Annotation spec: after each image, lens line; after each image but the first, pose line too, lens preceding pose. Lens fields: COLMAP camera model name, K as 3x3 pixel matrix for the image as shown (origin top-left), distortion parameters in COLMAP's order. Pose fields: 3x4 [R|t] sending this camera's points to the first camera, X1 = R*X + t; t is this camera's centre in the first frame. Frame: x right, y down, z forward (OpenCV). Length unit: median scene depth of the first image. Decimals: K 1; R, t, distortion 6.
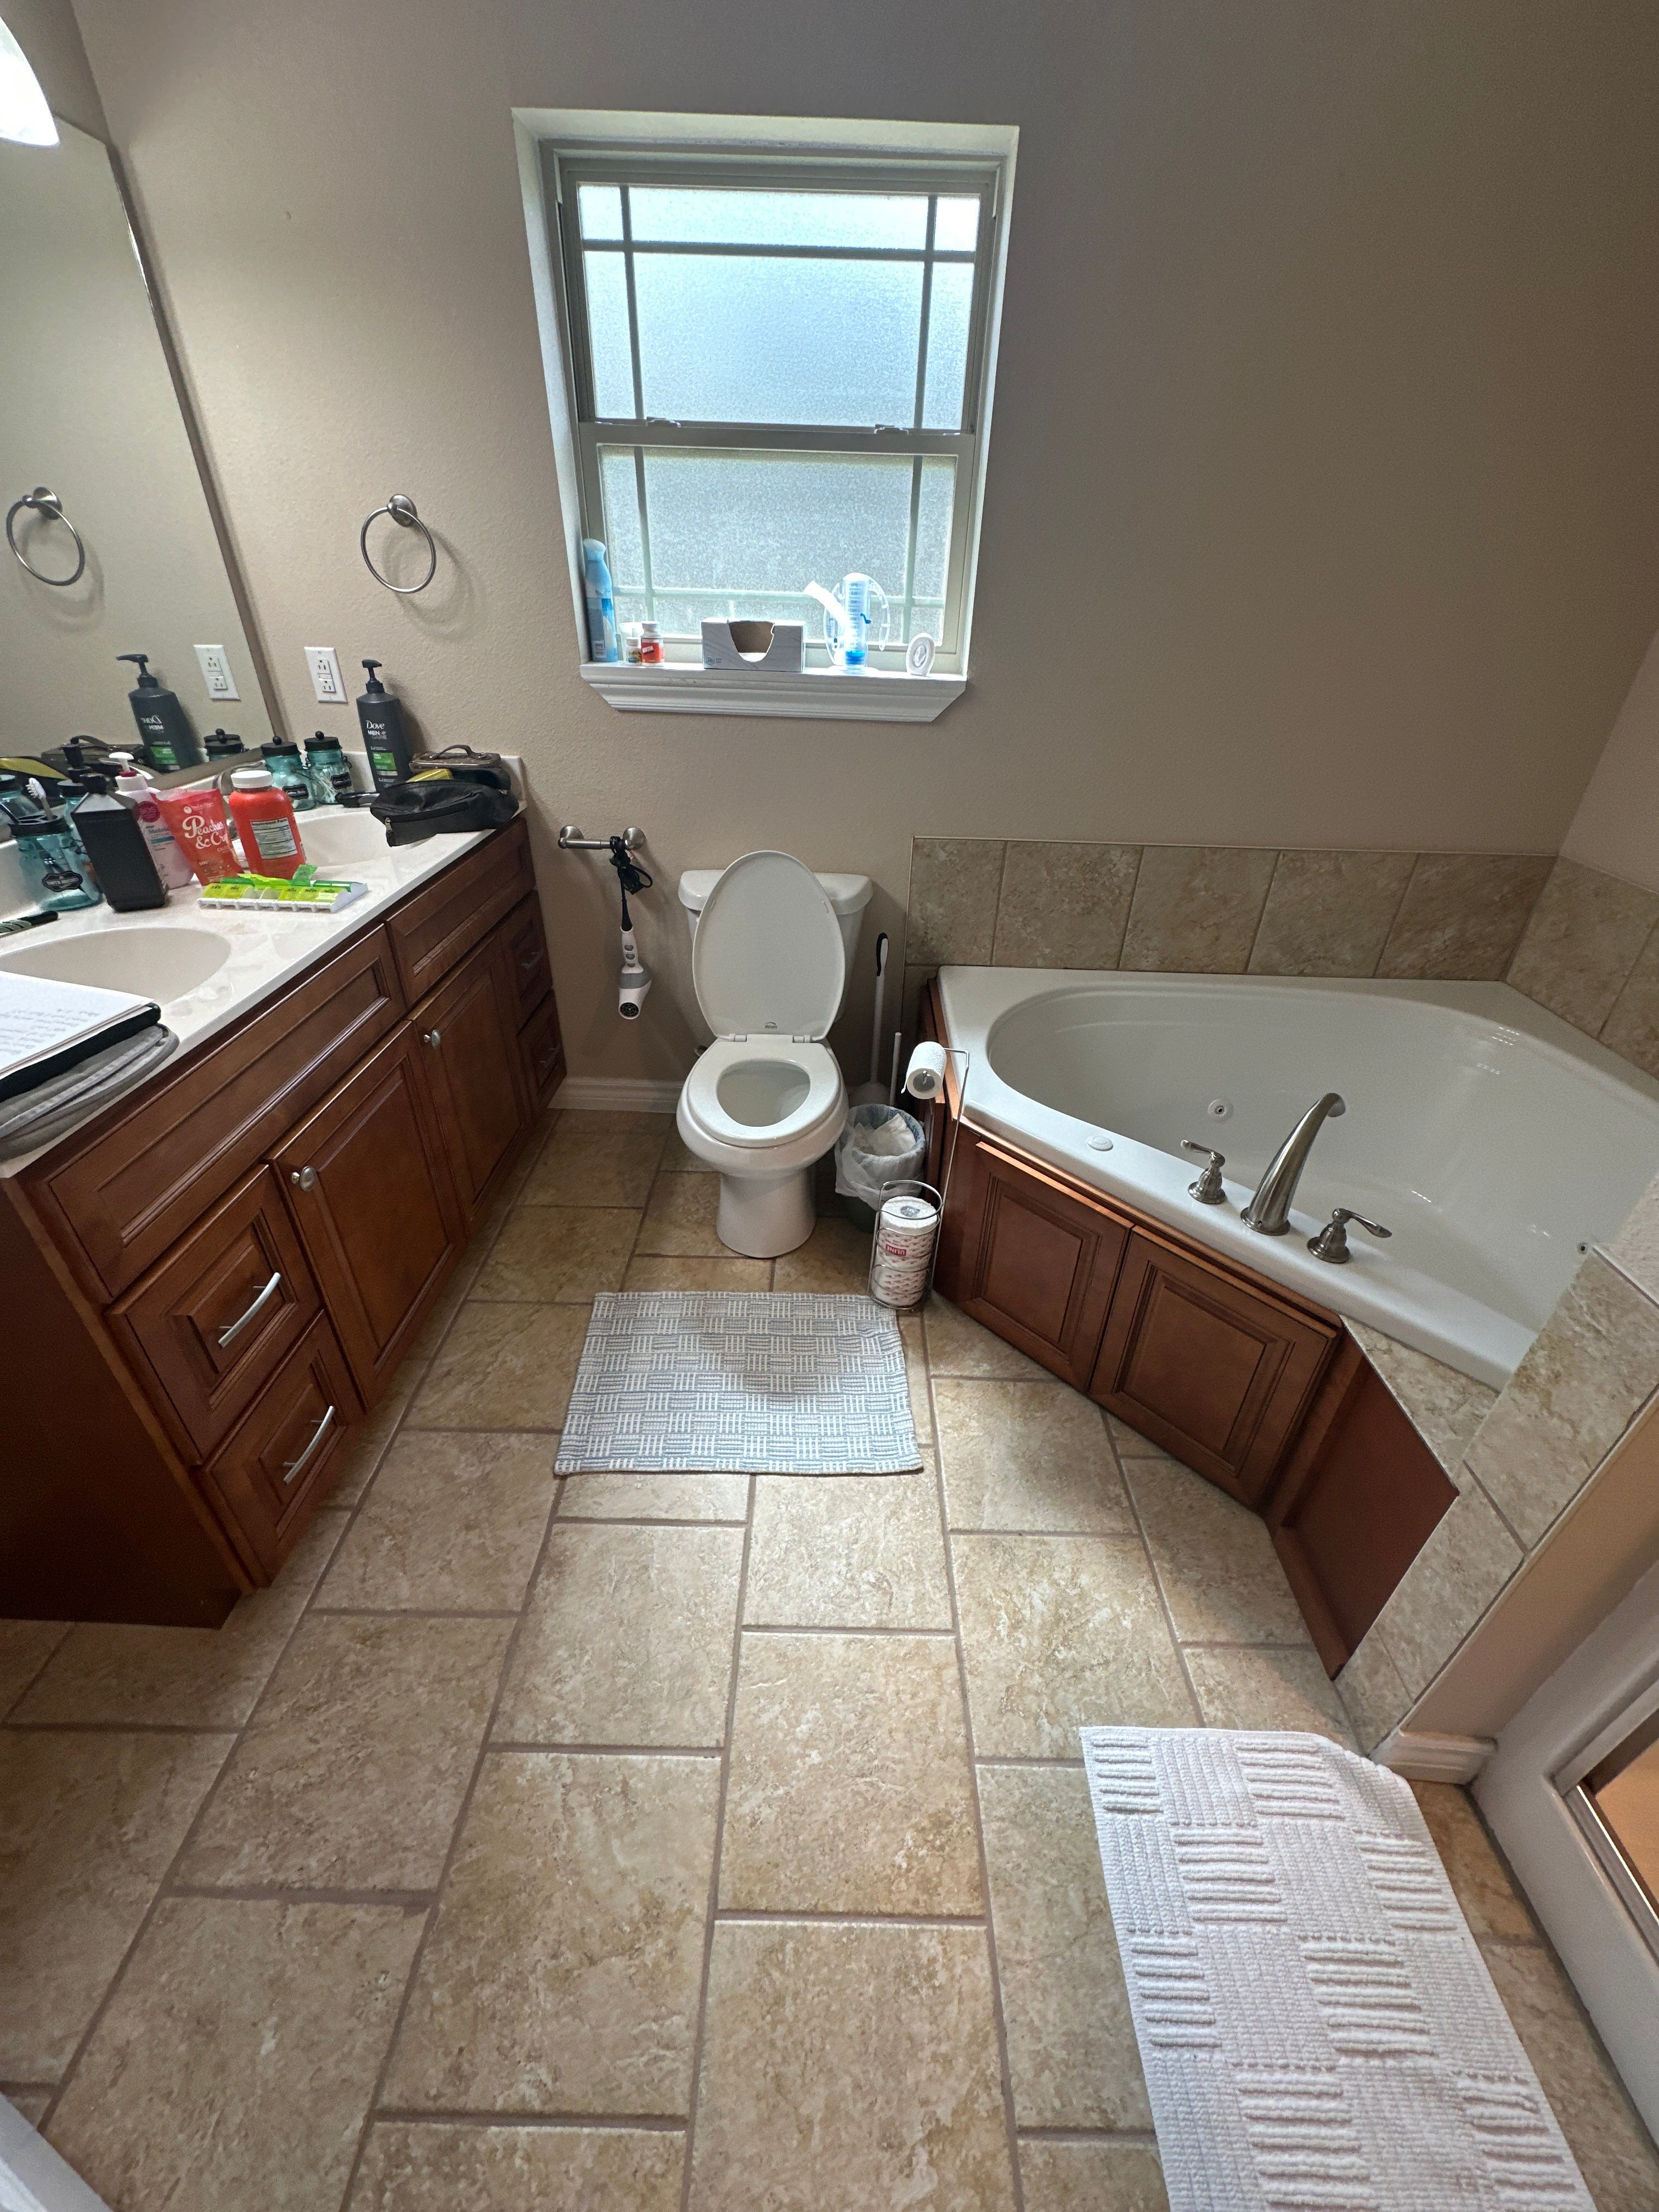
lens RADIAL K [[874.6, 0, 826.8], [0, 874.6, 1110.0], [0, 0, 1]] dist [0.000682, -0.000012]
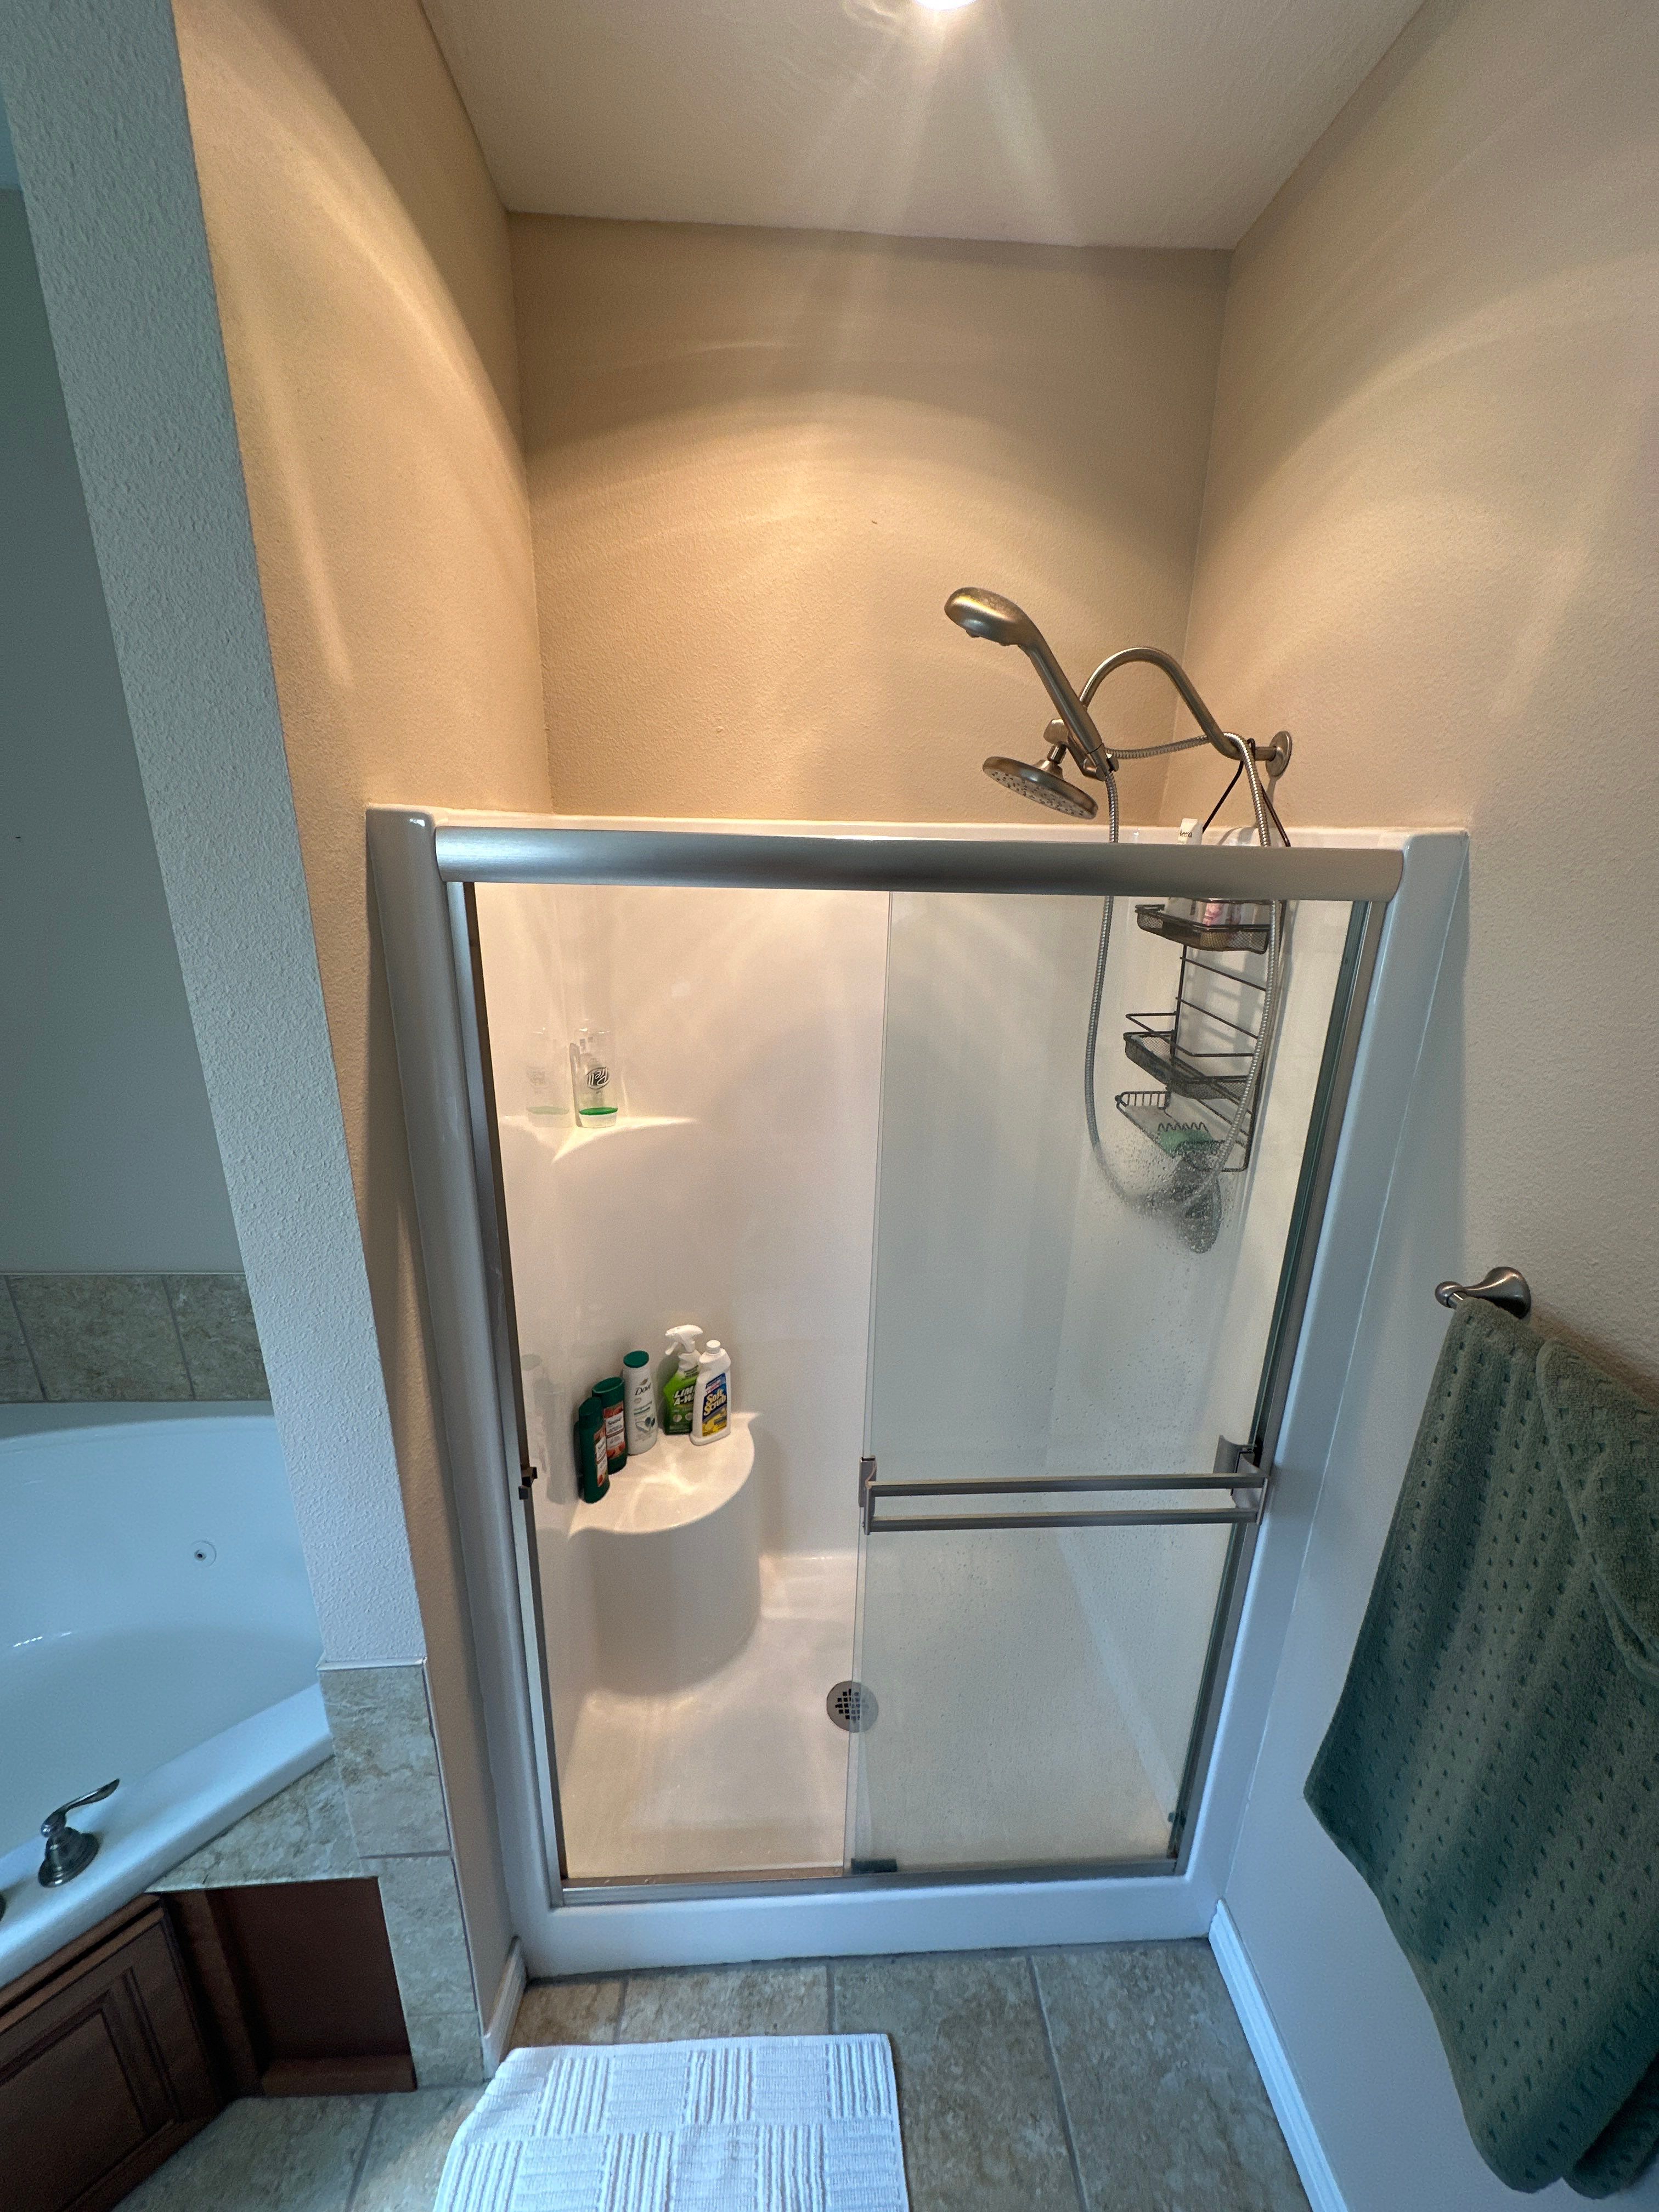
lens RADIAL K [[874.6, 0, 829.1], [0, 874.6, 1115.3], [0, 0, 1]] dist [0.000682, -0.000012]
pose [[-0.071283, -0.334724, 0.939616, -0.025519], [0.503814, 0.800932, 0.323542, -0.355696], [-0.860866, 0.496454, 0.111546, -0.074089]]
